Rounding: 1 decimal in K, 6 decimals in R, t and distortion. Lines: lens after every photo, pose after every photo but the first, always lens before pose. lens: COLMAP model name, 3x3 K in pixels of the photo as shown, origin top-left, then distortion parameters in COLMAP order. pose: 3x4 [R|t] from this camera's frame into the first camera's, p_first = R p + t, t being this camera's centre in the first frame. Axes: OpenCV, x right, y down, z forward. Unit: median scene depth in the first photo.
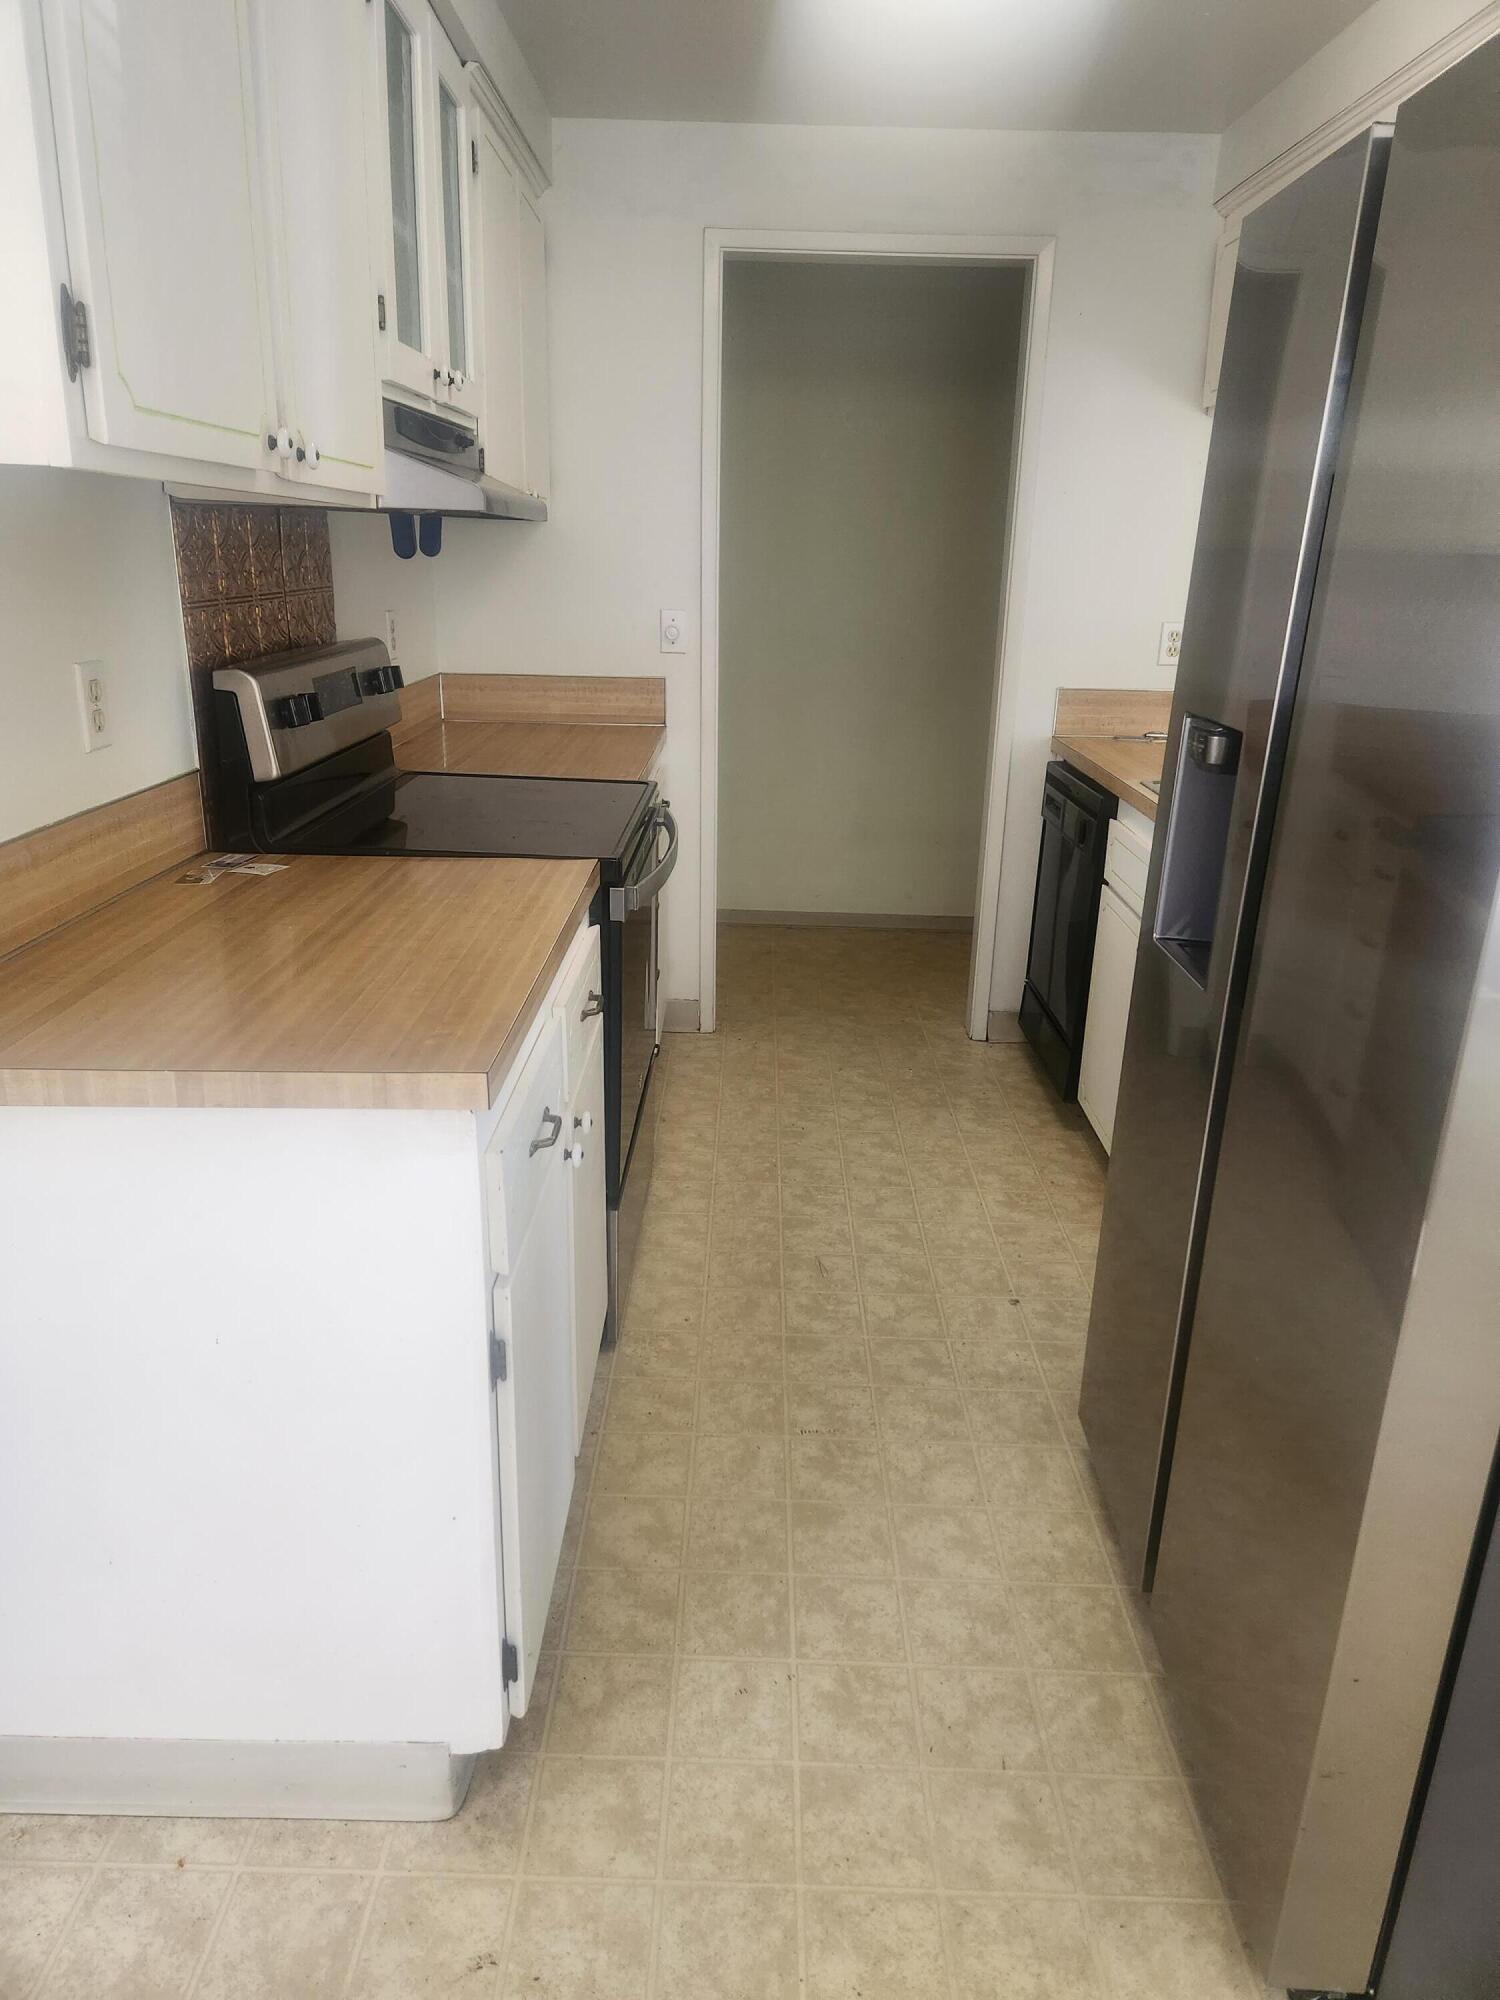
lens RADIAL K [[1326.5, 0, 736.2], [0, 1326.5, 982.8], [0, 0, 1]] dist [0.086607, -0.073036]
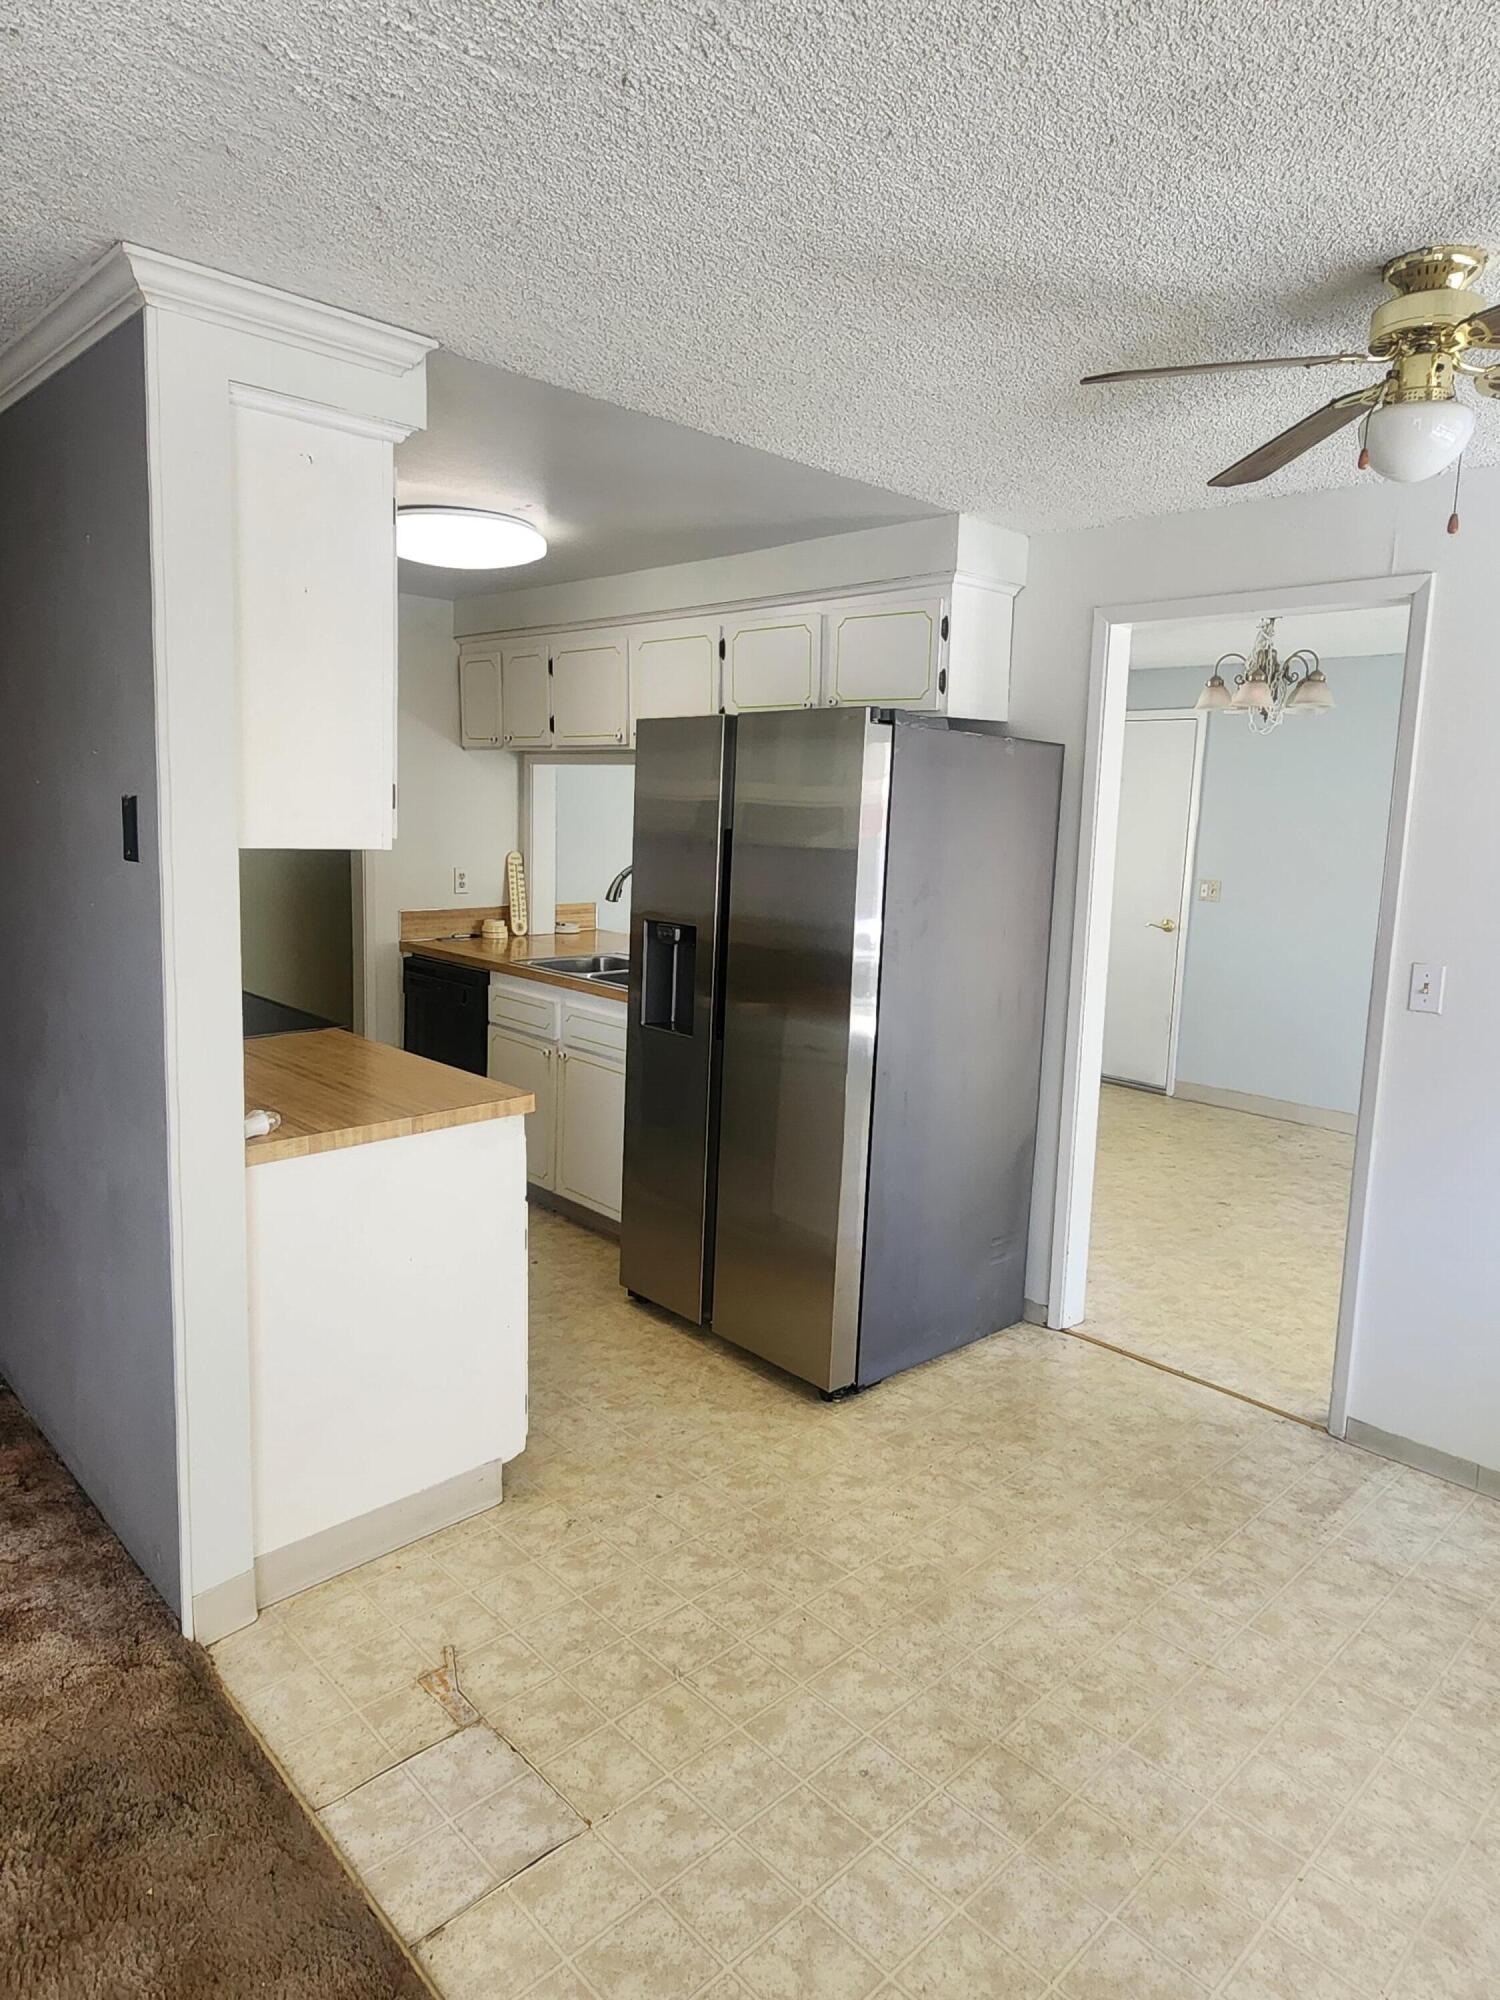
lens RADIAL K [[1216.3, 0, 753.5], [0, 1216.3, 974.7], [0, 0, 1]] dist [0.000327, 0.000098]
pose [[0.710115, -0.097152, 0.697351, -0.794884], [0.200686, 0.977278, -0.068209, 0.050795], [-0.674879, 0.188385, 0.713477, -0.453885]]
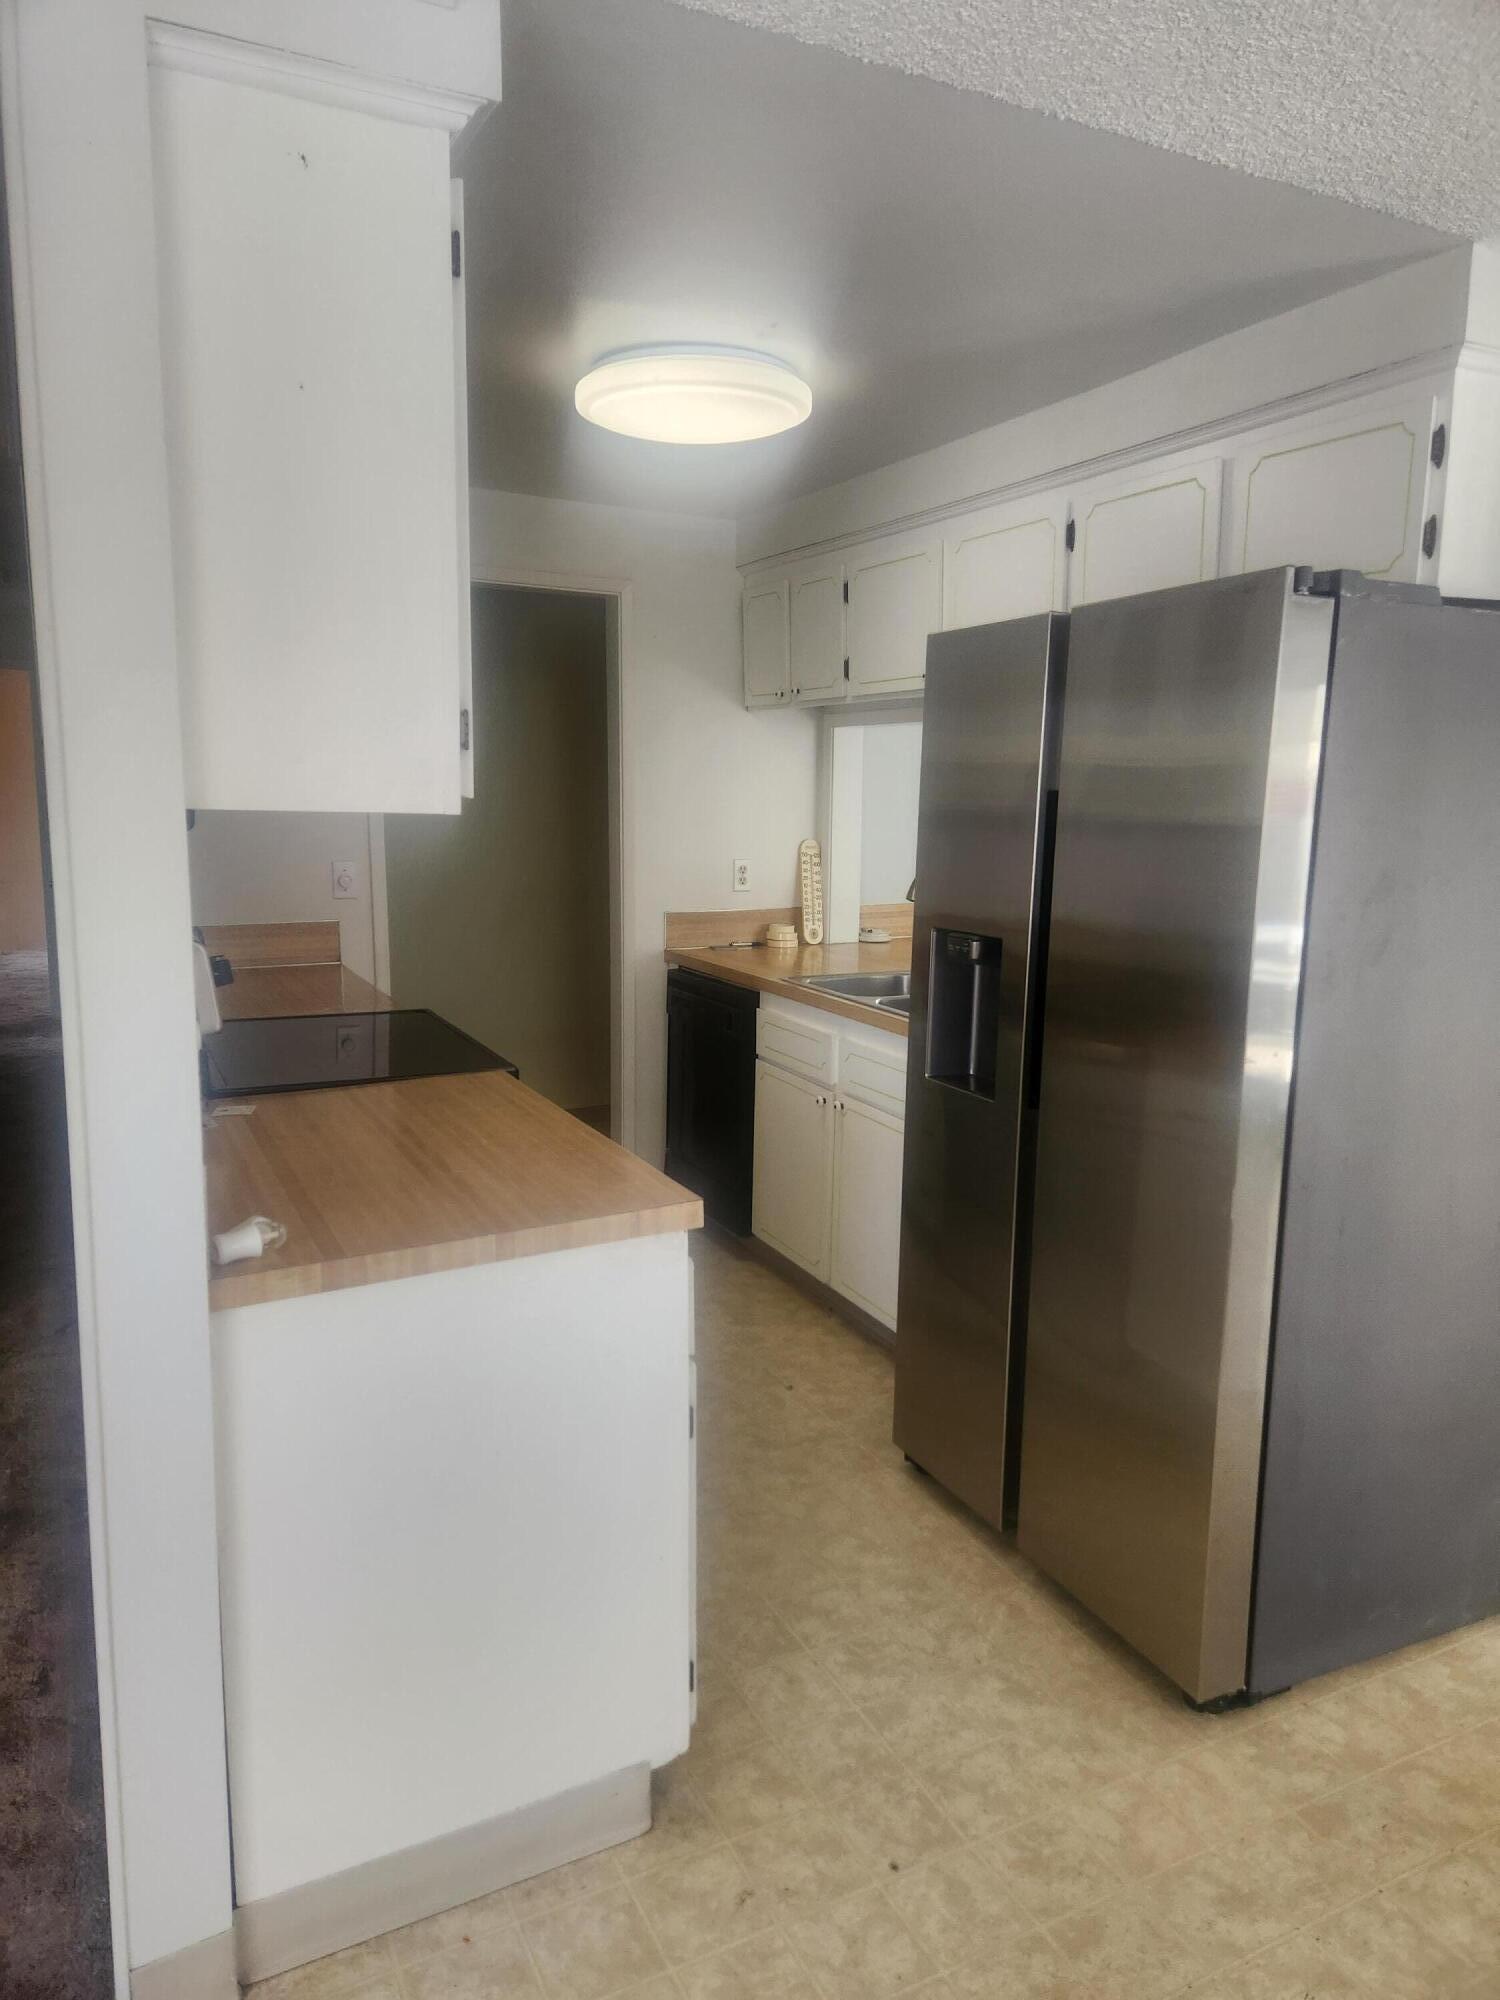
lens RADIAL K [[1320.1, 0, 750.4], [0, 1320.1, 991.5], [0, 0, 1]] dist [0.092187, -0.074696]
pose [[0.883973, -0.082662, 0.460173, -0.463209], [0.151240, 0.981884, -0.114149, 0.010325], [-0.442400, 0.170501, 0.880461, -0.194641]]
